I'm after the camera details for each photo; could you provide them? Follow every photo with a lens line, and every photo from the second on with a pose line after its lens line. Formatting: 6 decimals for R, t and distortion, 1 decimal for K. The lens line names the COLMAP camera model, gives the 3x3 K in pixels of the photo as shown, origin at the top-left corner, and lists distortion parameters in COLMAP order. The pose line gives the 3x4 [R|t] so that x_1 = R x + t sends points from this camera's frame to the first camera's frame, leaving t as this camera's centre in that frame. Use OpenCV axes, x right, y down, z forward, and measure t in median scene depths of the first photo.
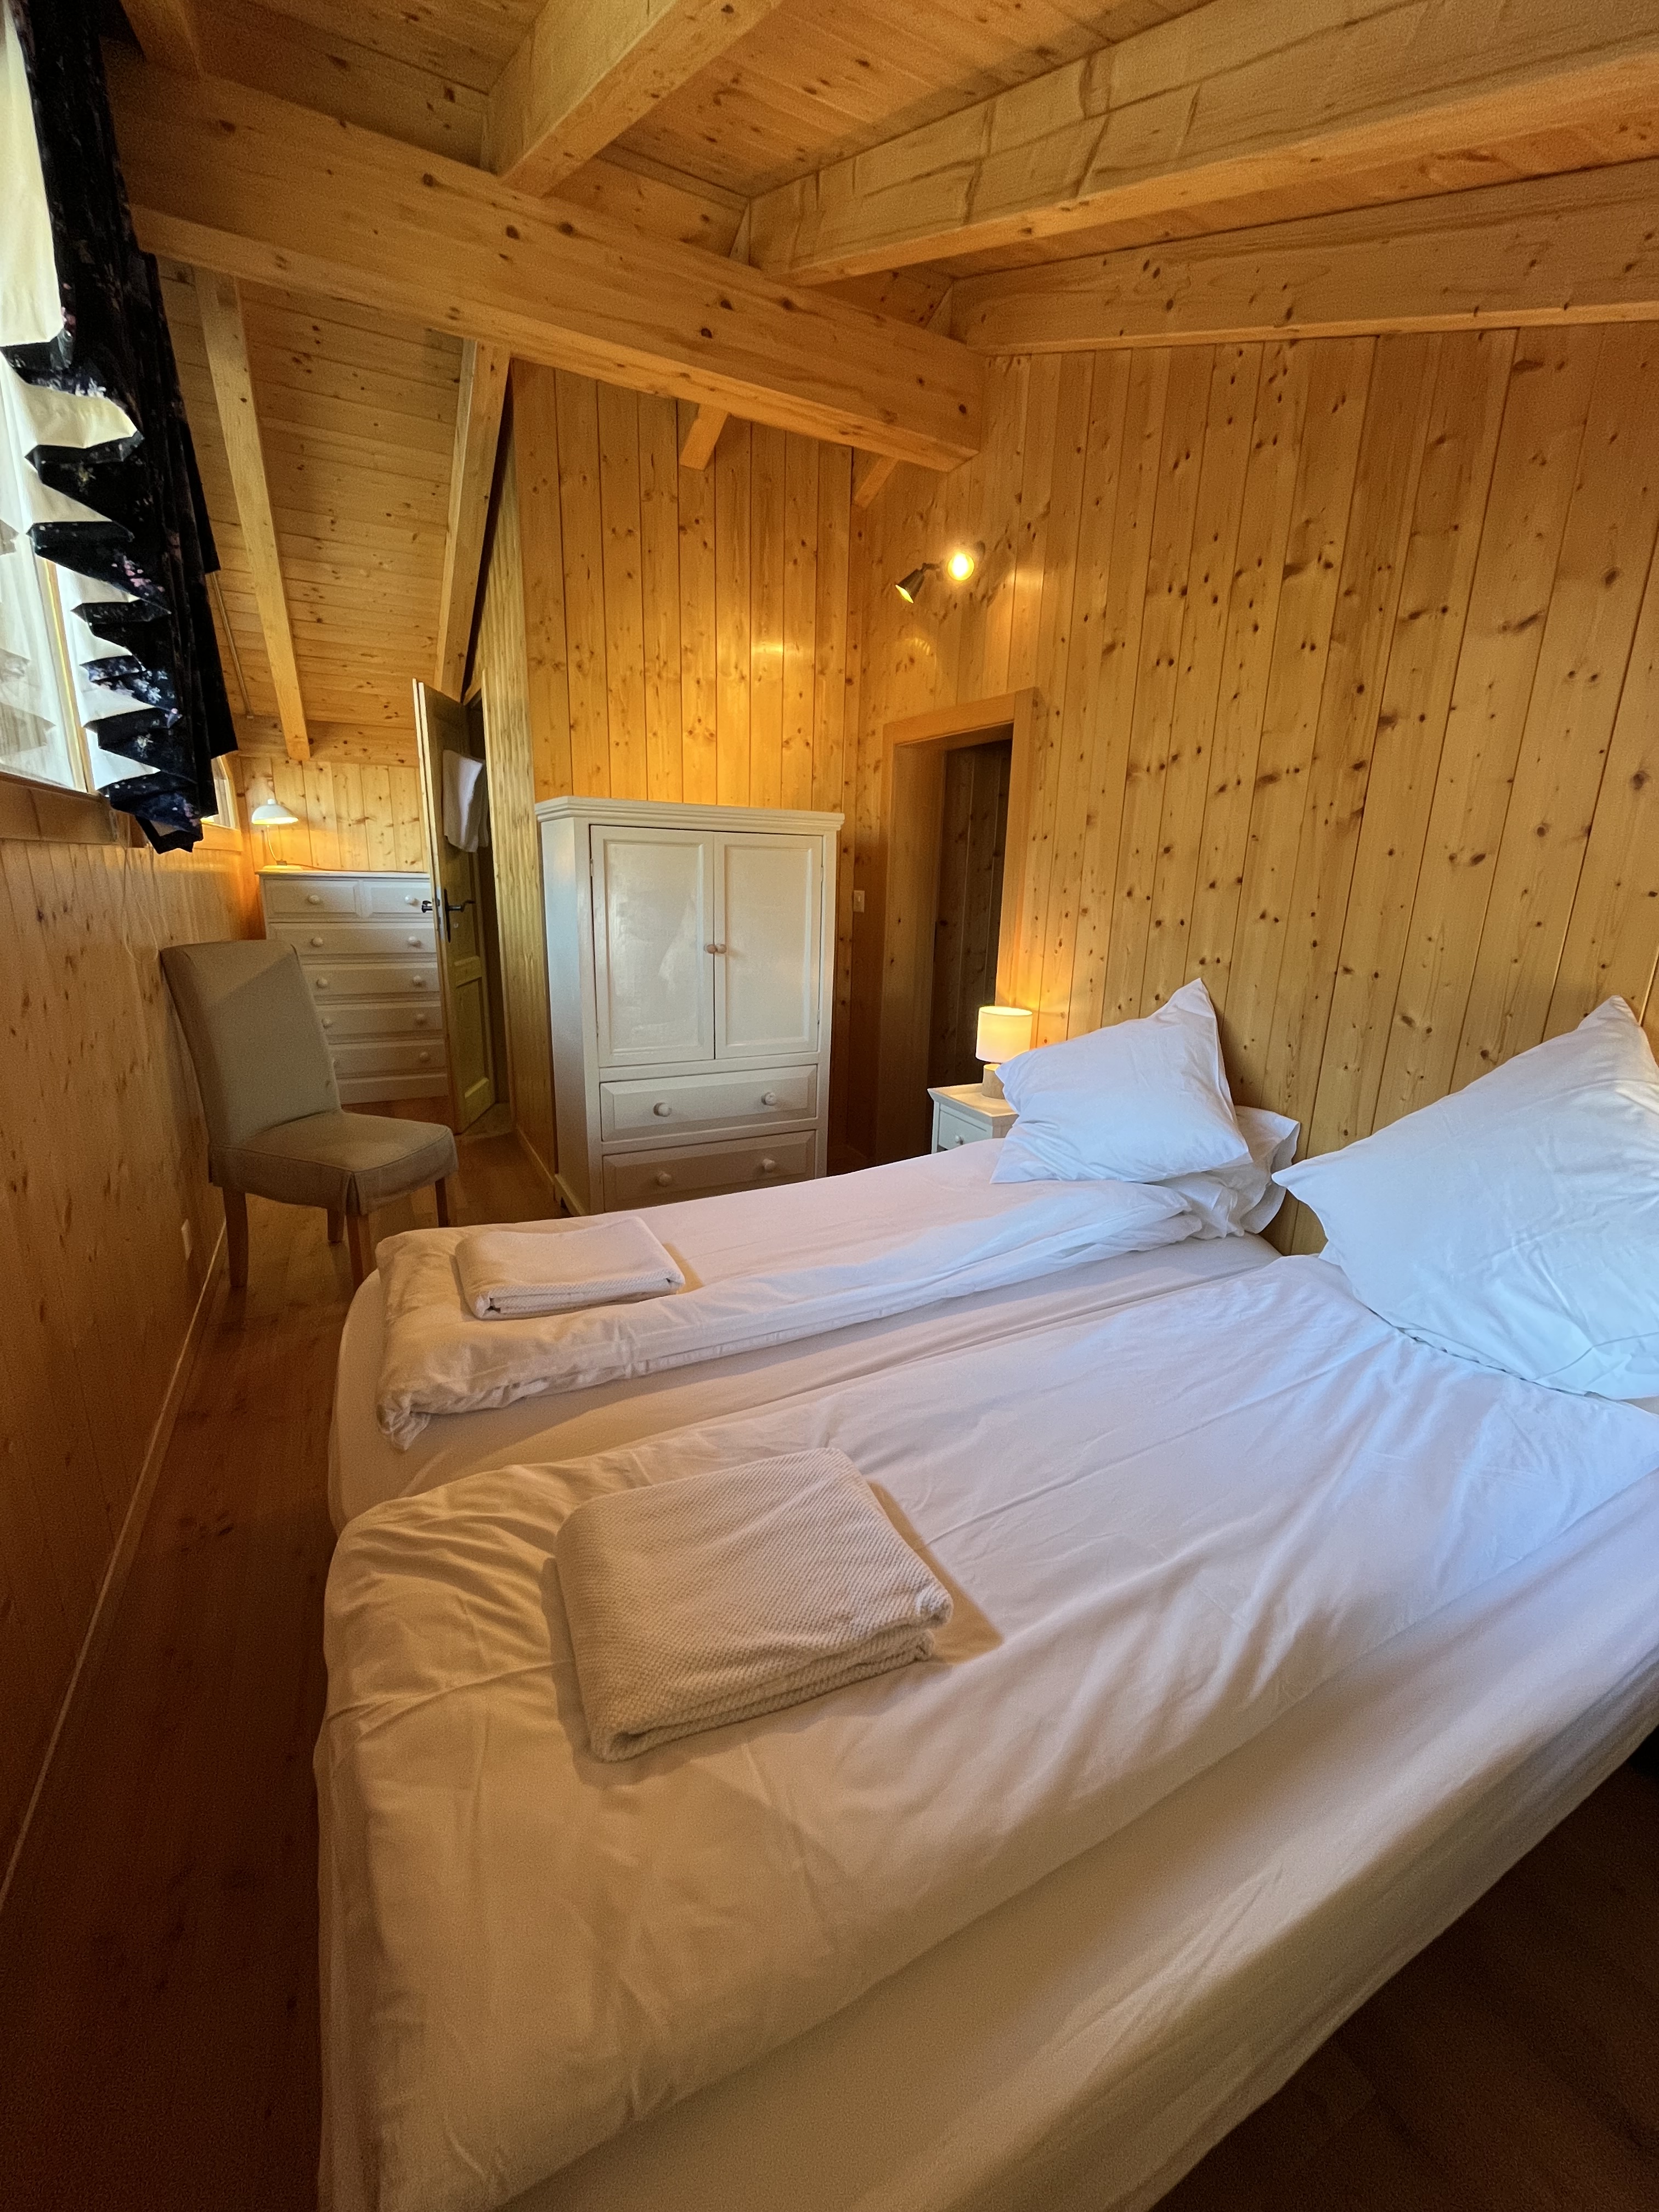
lens RADIAL K [[896.9, 0, 830.5], [0, 896.9, 1099.4], [0, 0, 1]] dist [-0.003195, 0.000079]
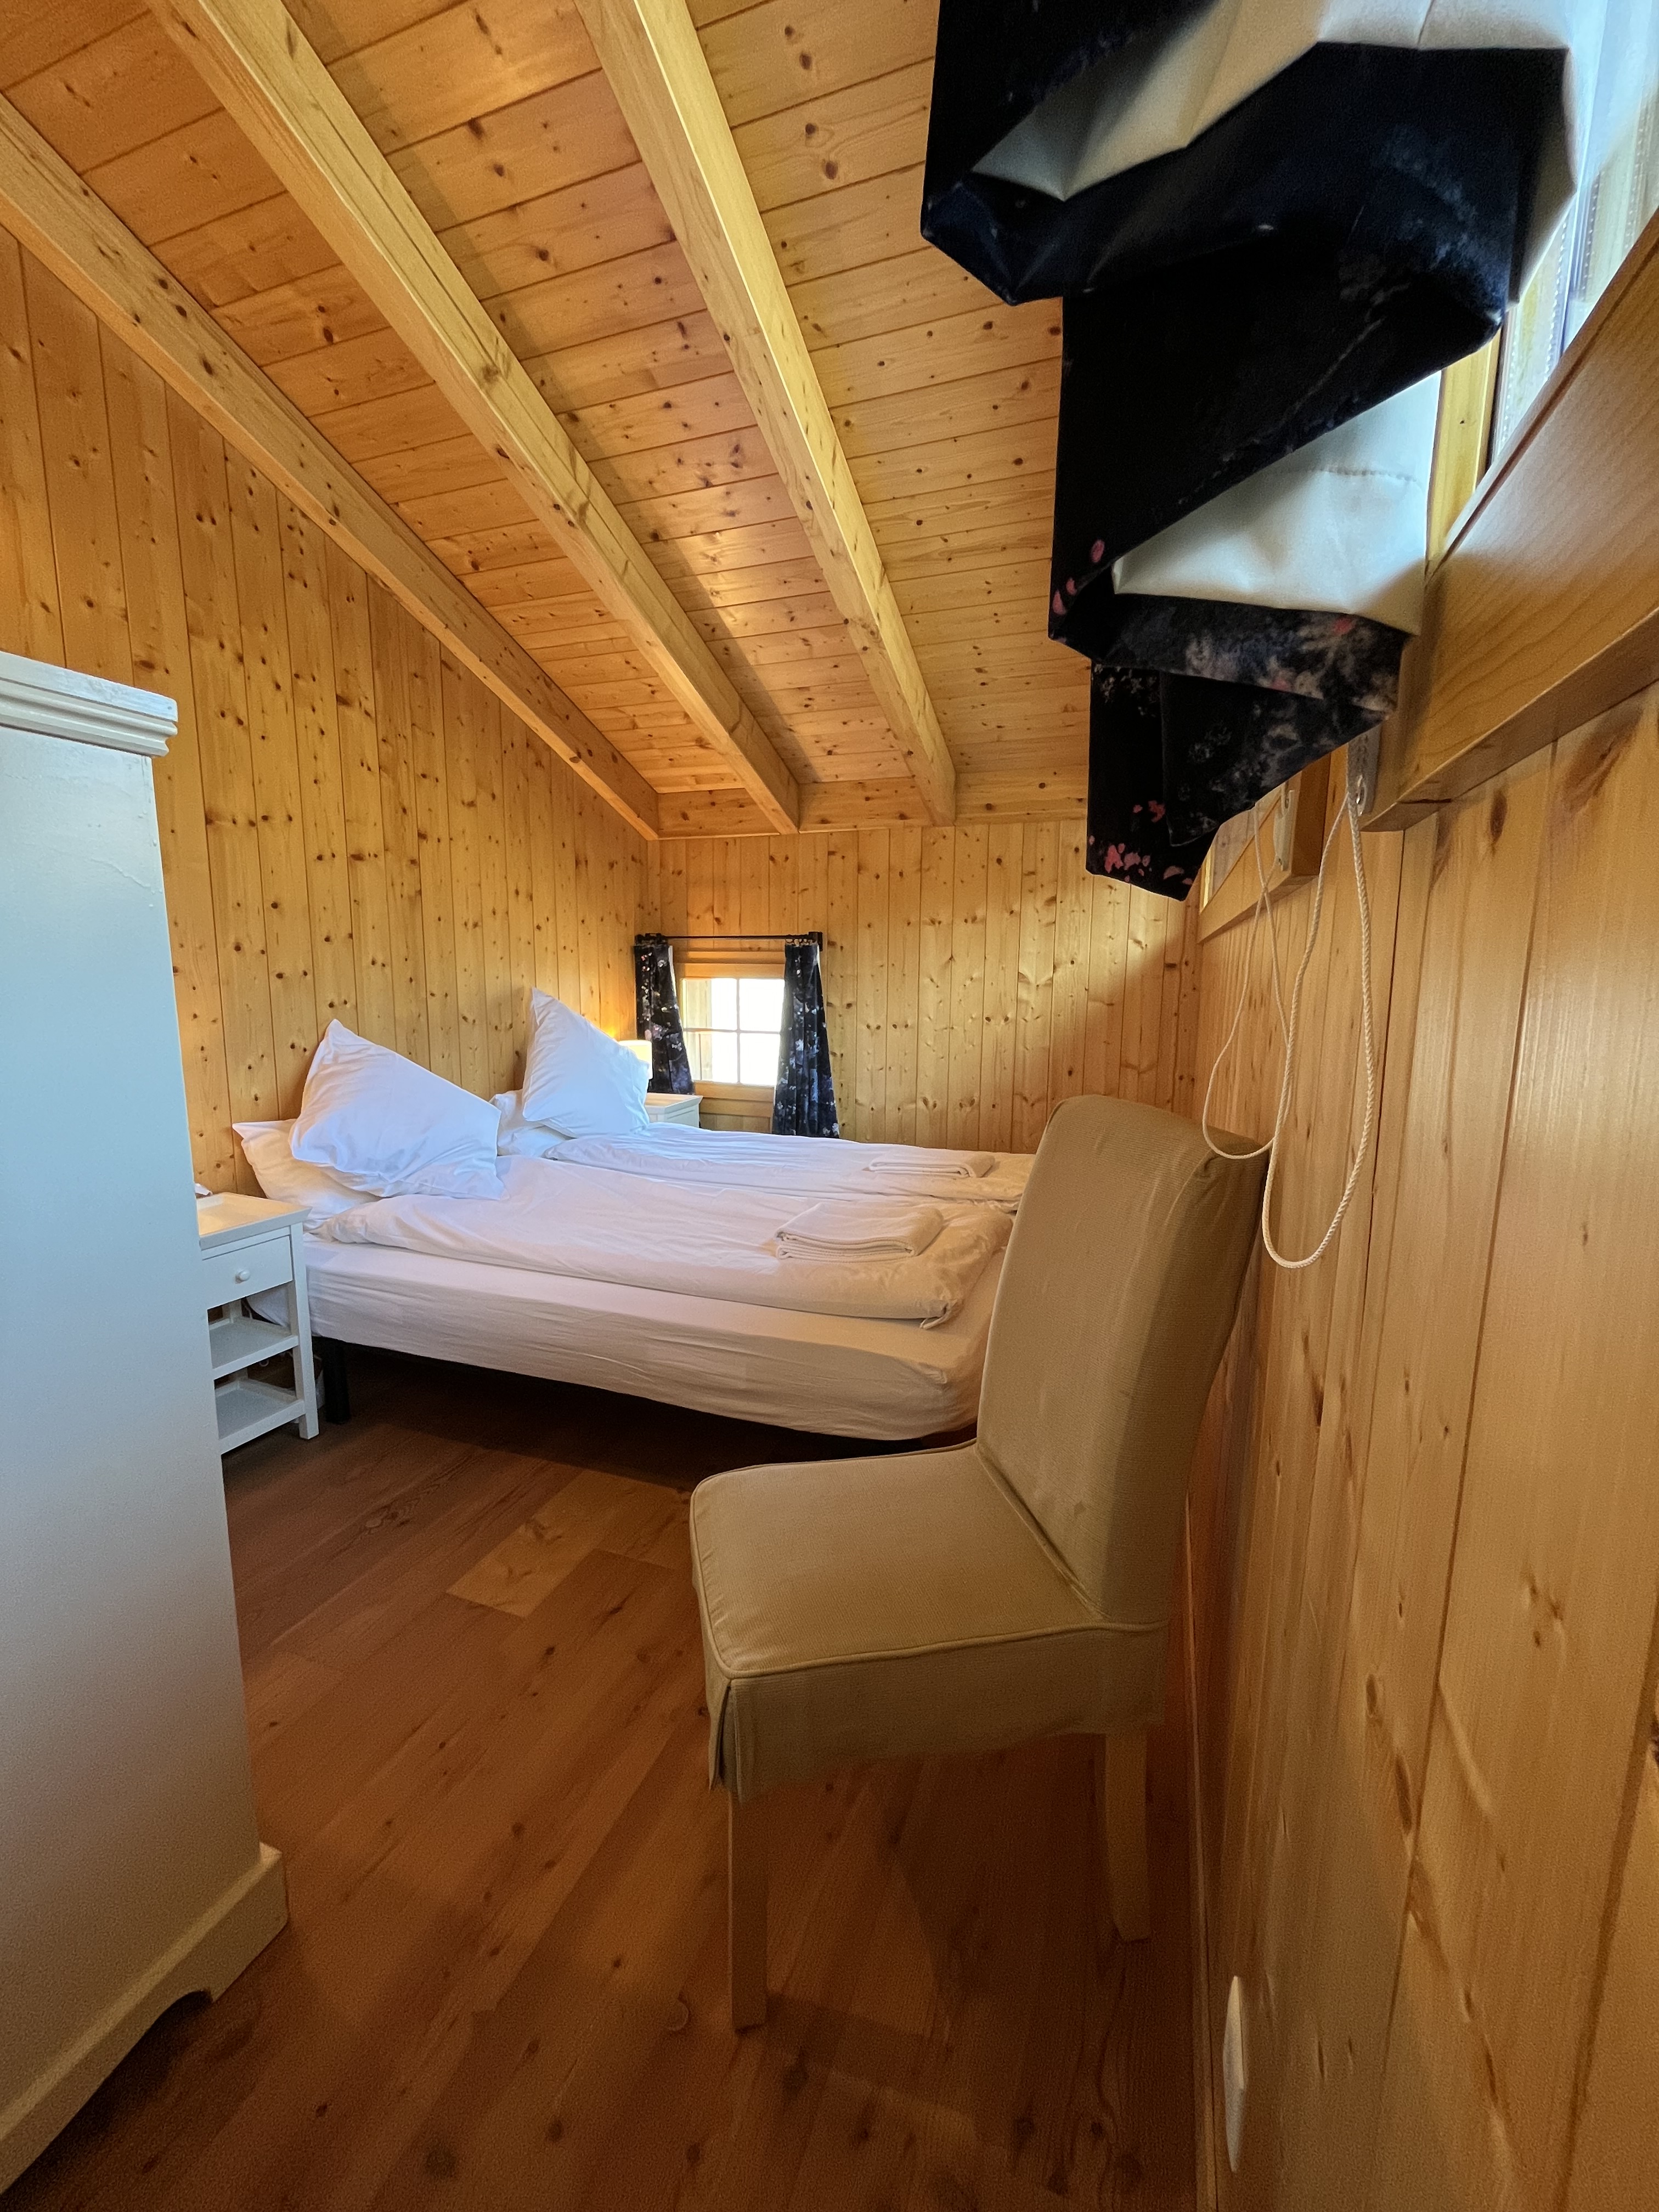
lens RADIAL K [[896.9, 0, 827.2], [0, 896.9, 1103.1], [0, 0, 1]] dist [-0.003195, 0.000079]
pose [[-0.664057, -0.148491, 0.732788, -1.008789], [0.158821, 0.929699, 0.332318, -0.369206], [-0.730619, 0.337060, -0.593790, 1.465995]]
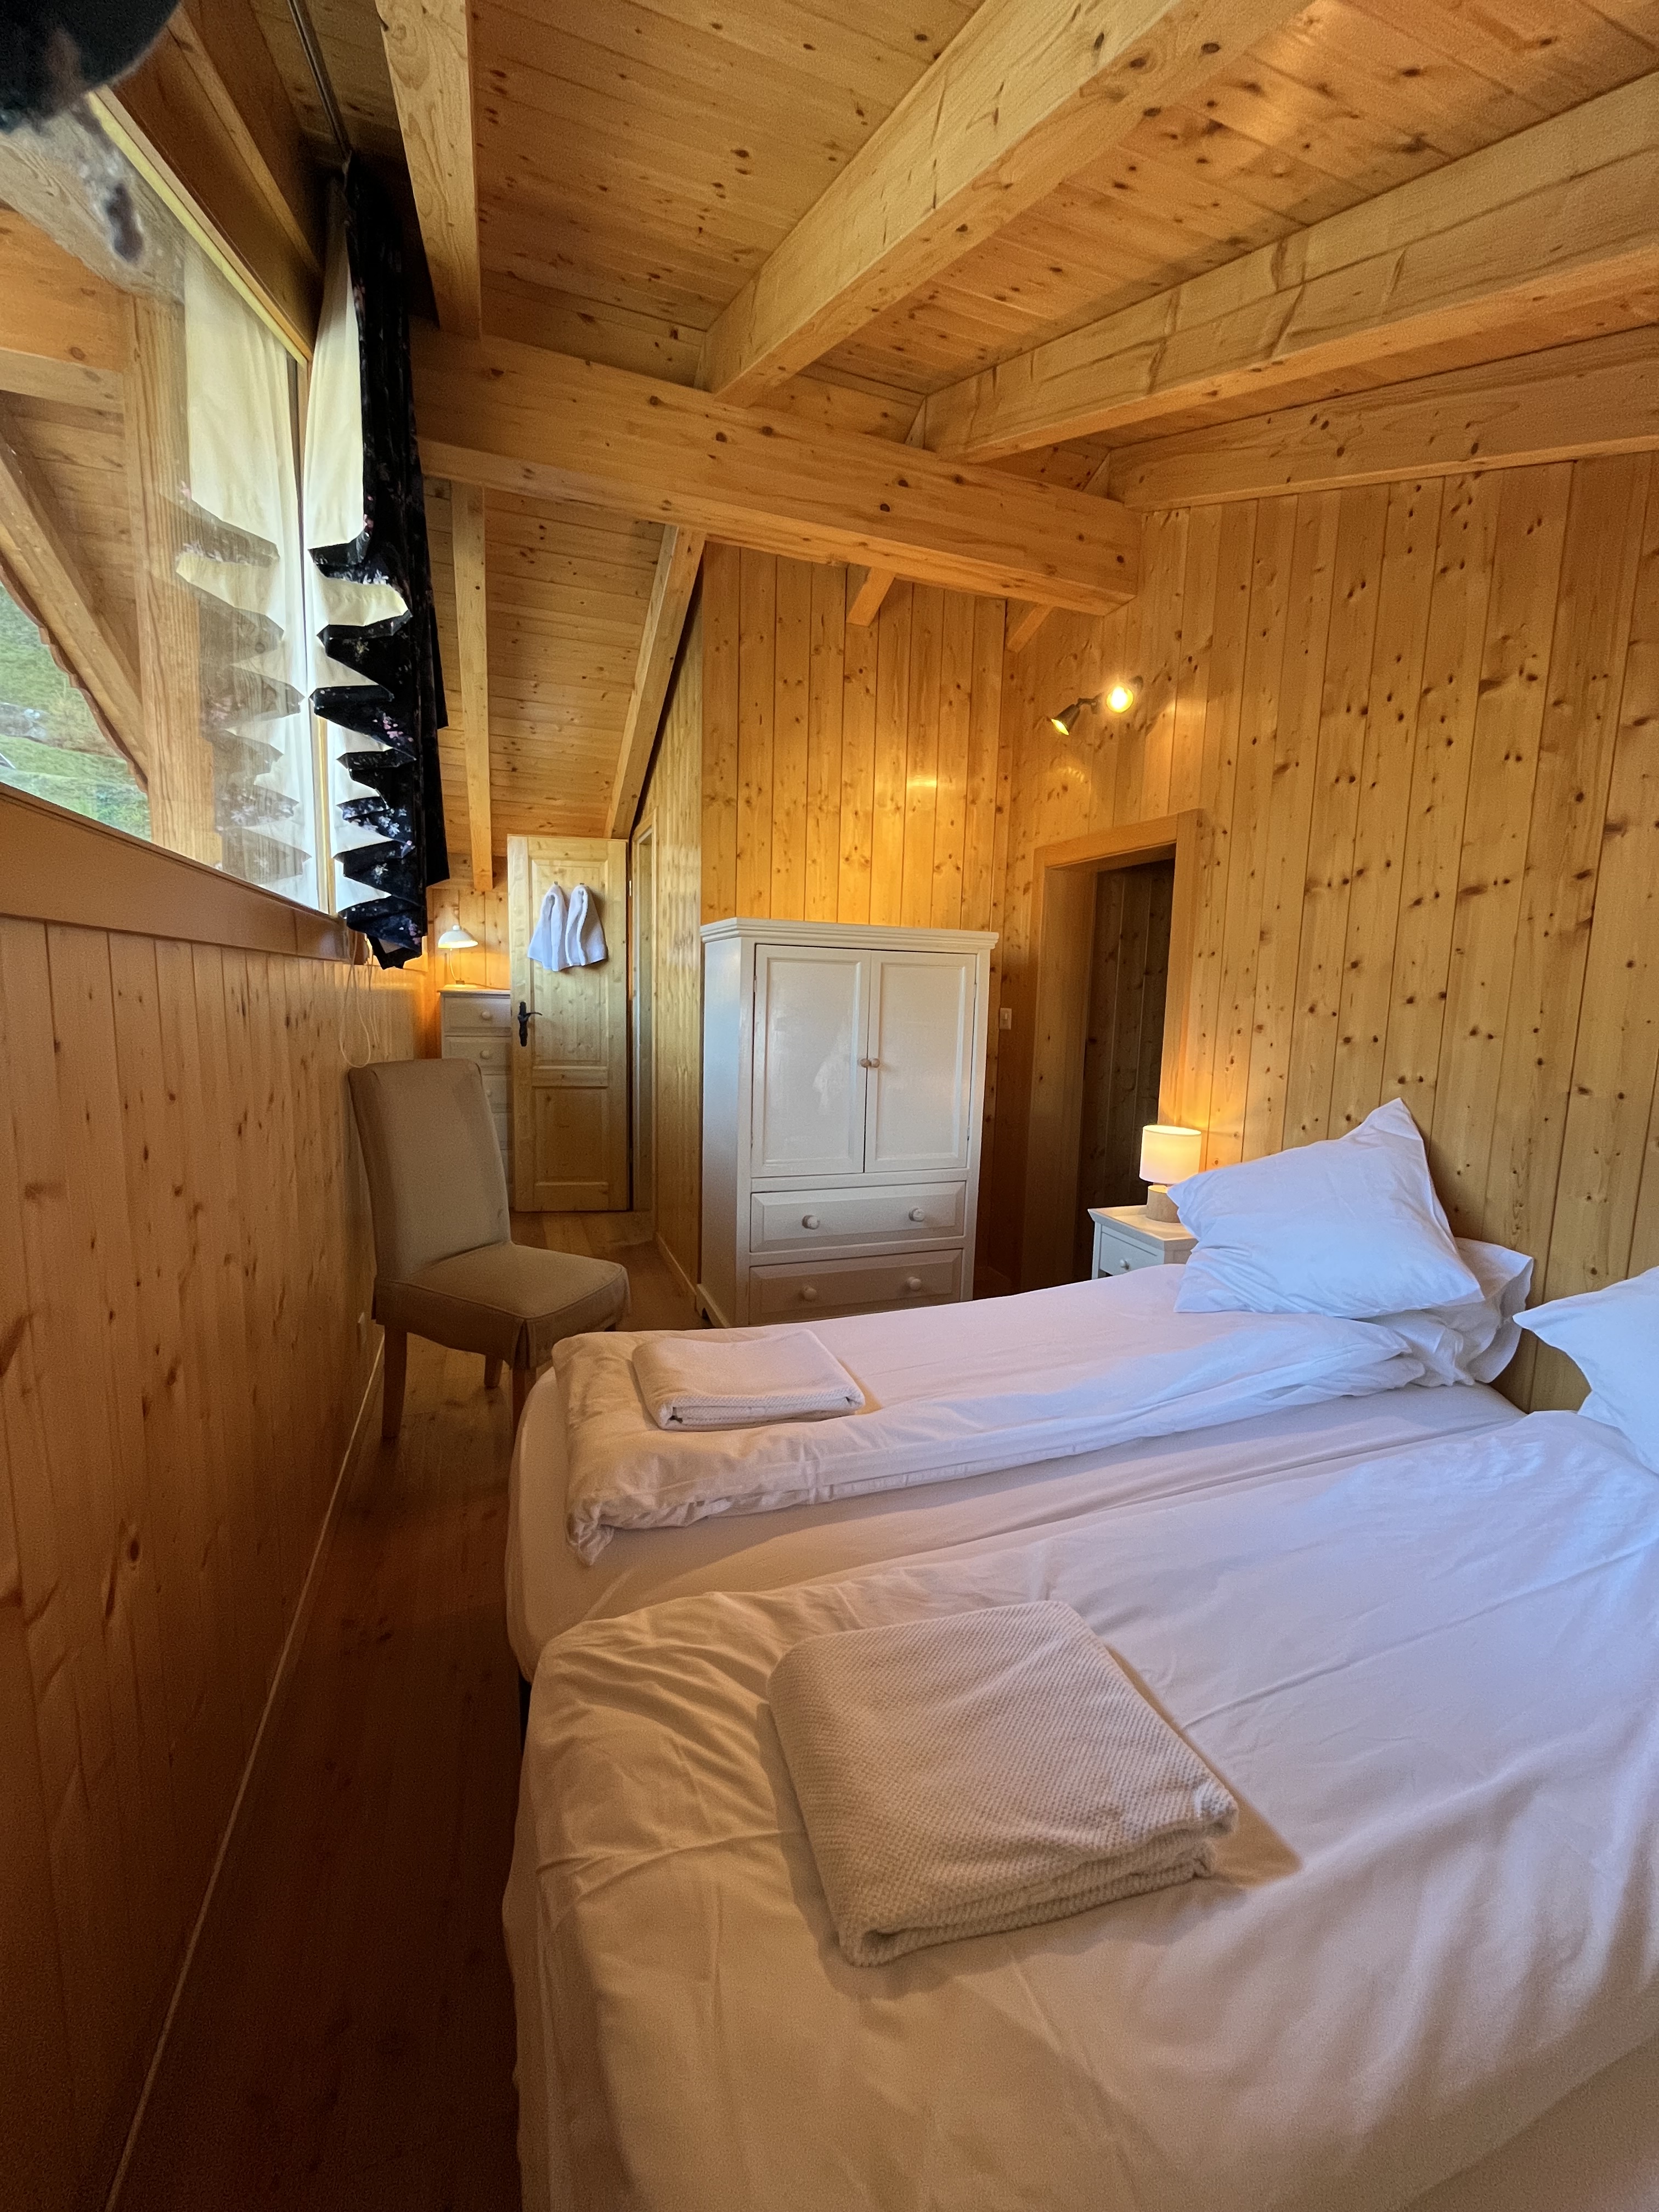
lens RADIAL K [[896.9, 0, 830.8], [0, 896.9, 1099.0], [0, 0, 1]] dist [-0.003195, 0.000079]
pose [[0.992085, 0.016218, -0.124515, -0.069247], [-0.032614, 0.990873, -0.130793, 0.008419], [0.121257, 0.133818, 0.983560, 0.012140]]
